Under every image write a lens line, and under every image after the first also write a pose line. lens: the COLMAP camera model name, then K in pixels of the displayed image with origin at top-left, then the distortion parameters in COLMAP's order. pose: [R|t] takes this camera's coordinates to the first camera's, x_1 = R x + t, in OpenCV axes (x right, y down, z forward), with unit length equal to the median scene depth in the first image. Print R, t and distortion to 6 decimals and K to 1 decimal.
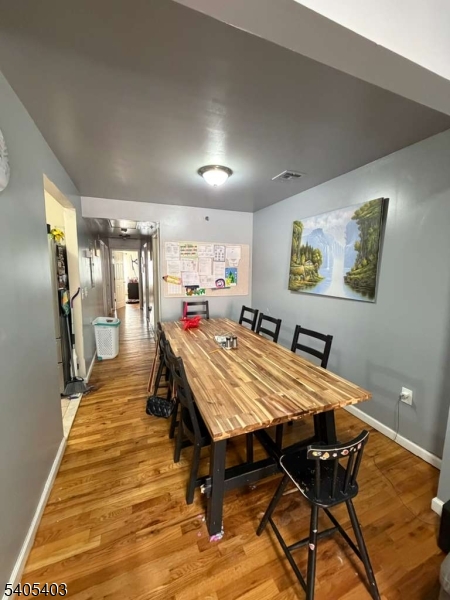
lens RADIAL K [[238.3, 0, 224.9], [0, 238.3, 299.9], [0, 0, 1]] dist [-0.001892, 0.000966]
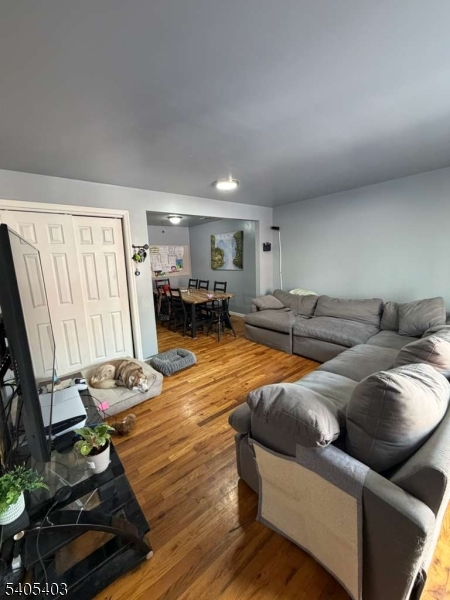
lens RADIAL K [[238.3, 0, 225.1], [0, 238.3, 299.8], [0, 0, 1]] dist [-0.001892, 0.000966]
pose [[0.954240, -0.094031, 0.283874, -0.232160], [0.083013, 0.995262, 0.050626, 0.130516], [-0.287289, -0.024744, 0.957524, -1.023882]]
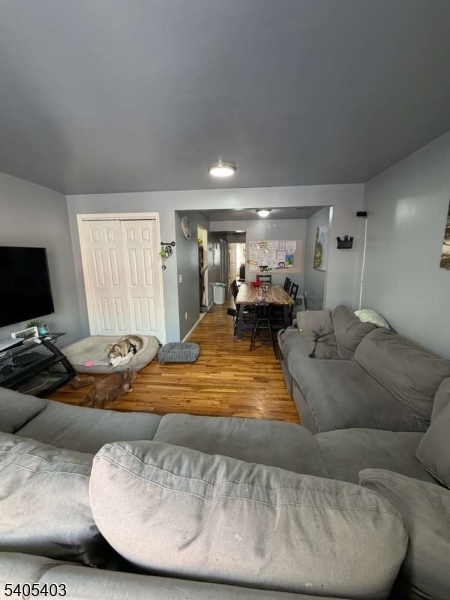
lens RADIAL K [[238.3, 0, 225.7], [0, 238.3, 299.9], [0, 0, 1]] dist [-0.001892, 0.000966]
pose [[0.885595, 0.074736, -0.458407, 0.534079], [-0.048973, 0.996493, 0.067852, 0.101521], [0.461870, -0.037640, 0.886149, -0.824312]]
